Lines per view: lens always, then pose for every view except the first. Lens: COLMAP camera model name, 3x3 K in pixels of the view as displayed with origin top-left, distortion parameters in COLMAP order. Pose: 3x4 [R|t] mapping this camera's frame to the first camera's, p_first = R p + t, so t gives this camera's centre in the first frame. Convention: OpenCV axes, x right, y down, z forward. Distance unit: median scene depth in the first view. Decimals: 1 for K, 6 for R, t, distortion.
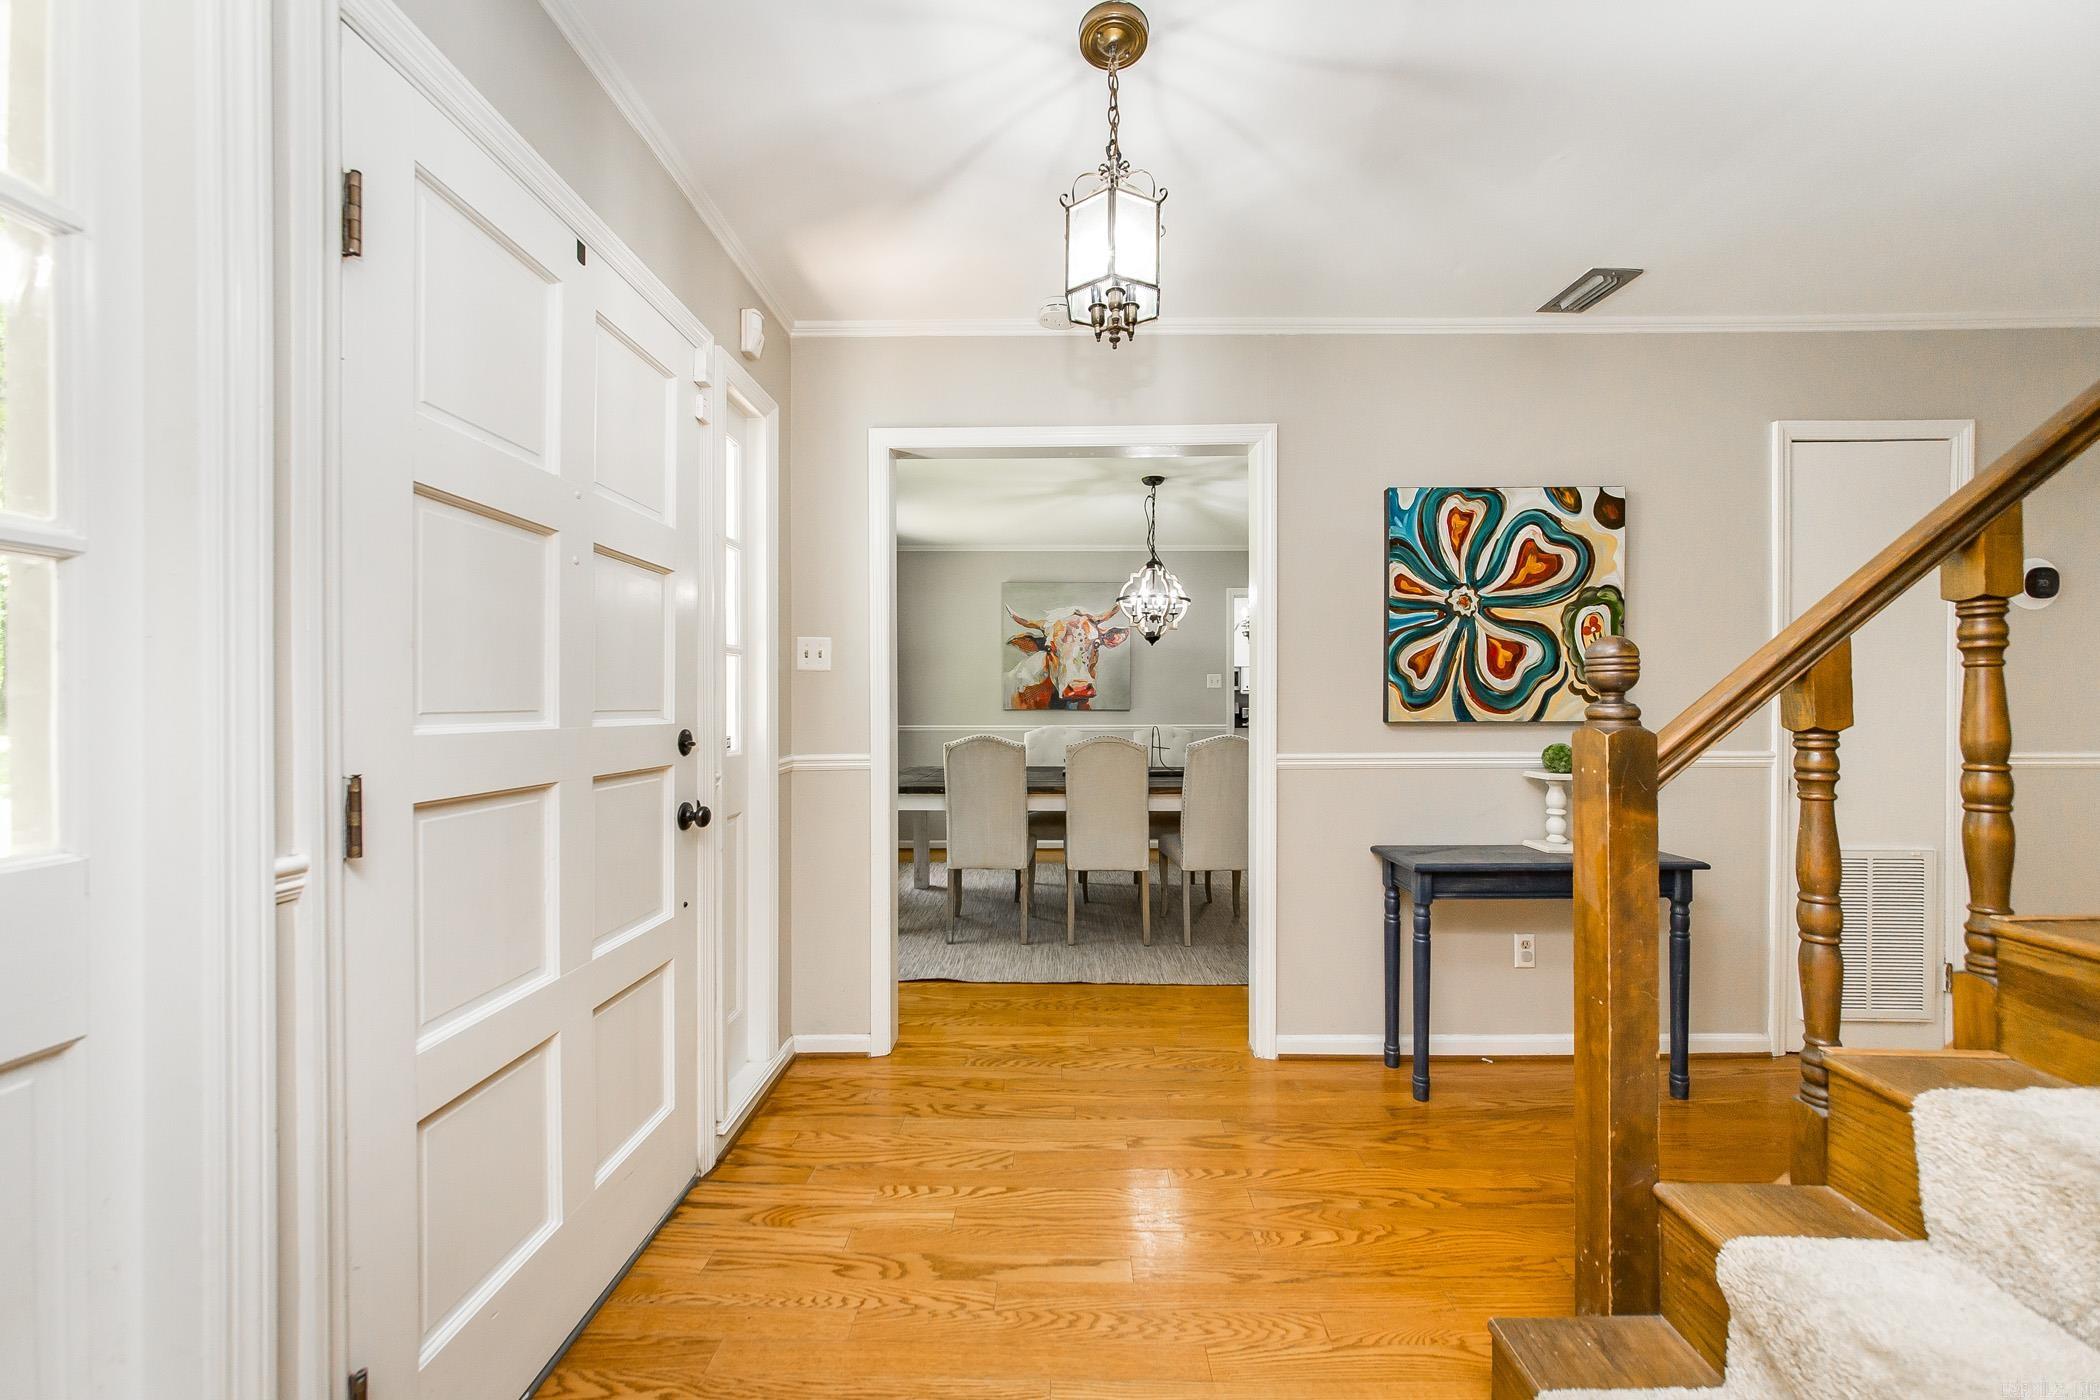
lens RADIAL K [[758.6, 0, 1052.7], [0, 758.6, 706.2], [0, 0, 1]] dist [-0.000814, 0.000230]
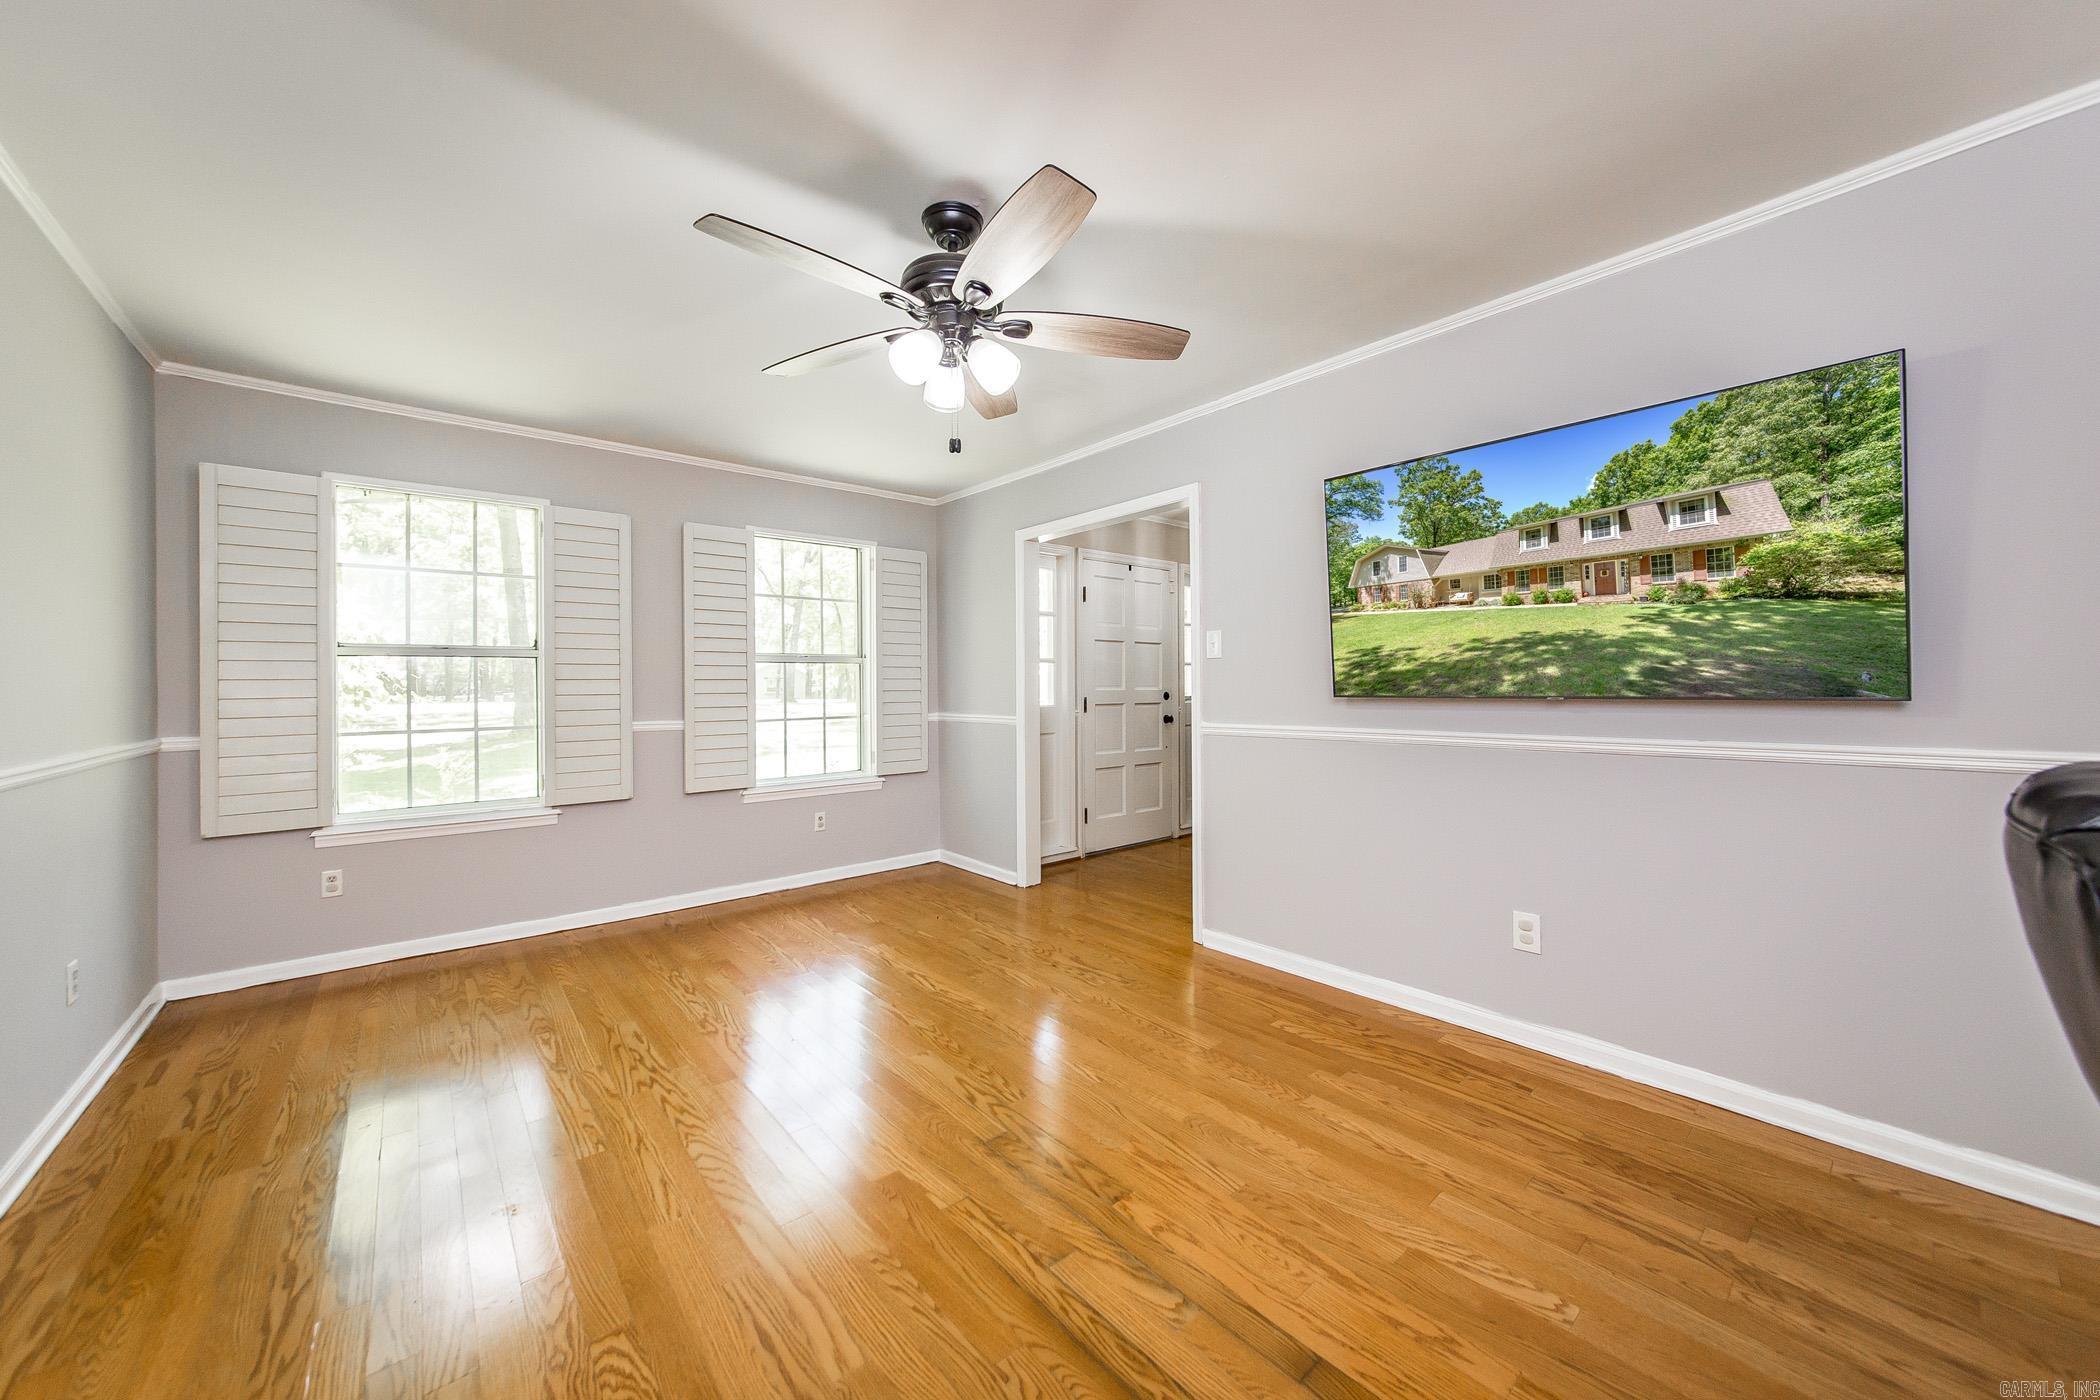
lens RADIAL K [[758.6, 0, 1058.3], [0, 758.6, 681.8], [0, 0, 1]] dist [-0.000814, 0.000230]
pose [[0.662801, -0.007885, -0.748754, 1.166833], [0.004190, 0.999968, -0.006821, 0.006698], [0.748784, 0.001383, 0.662813, -1.061834]]
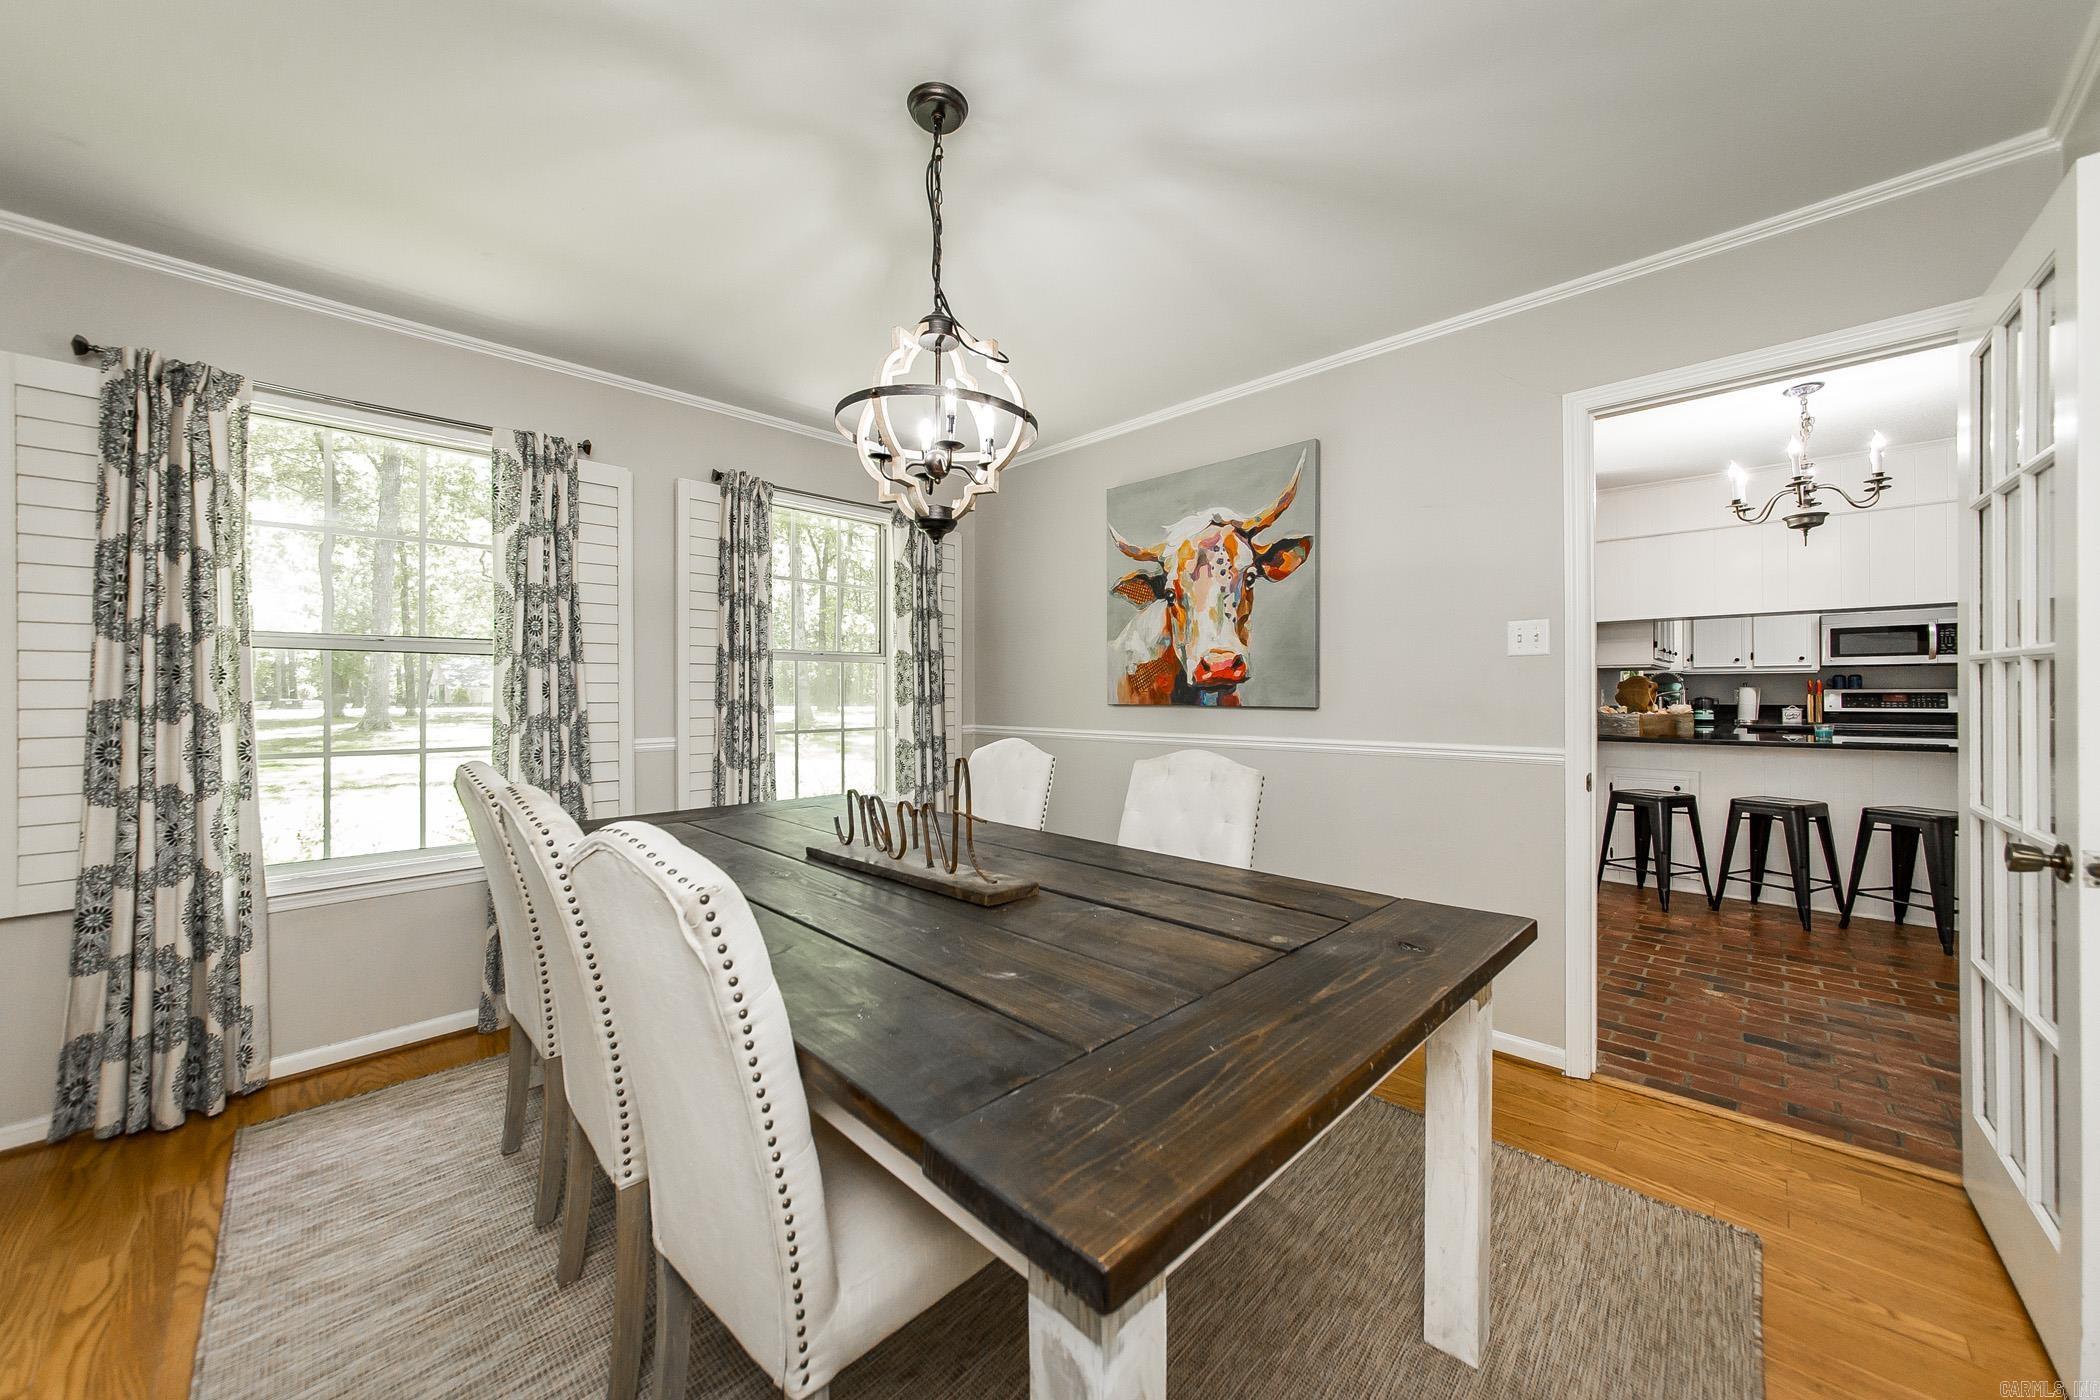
lens RADIAL K [[758.6, 0, 1057.0], [0, 758.6, 693.0], [0, 0, 1]] dist [-0.000814, 0.000230]
pose [[0.729264, -0.004818, -0.684216, 0.774045], [0.001450, 0.999984, -0.005495, -0.004057], [0.684231, 0.003015, 0.729259, 1.354581]]
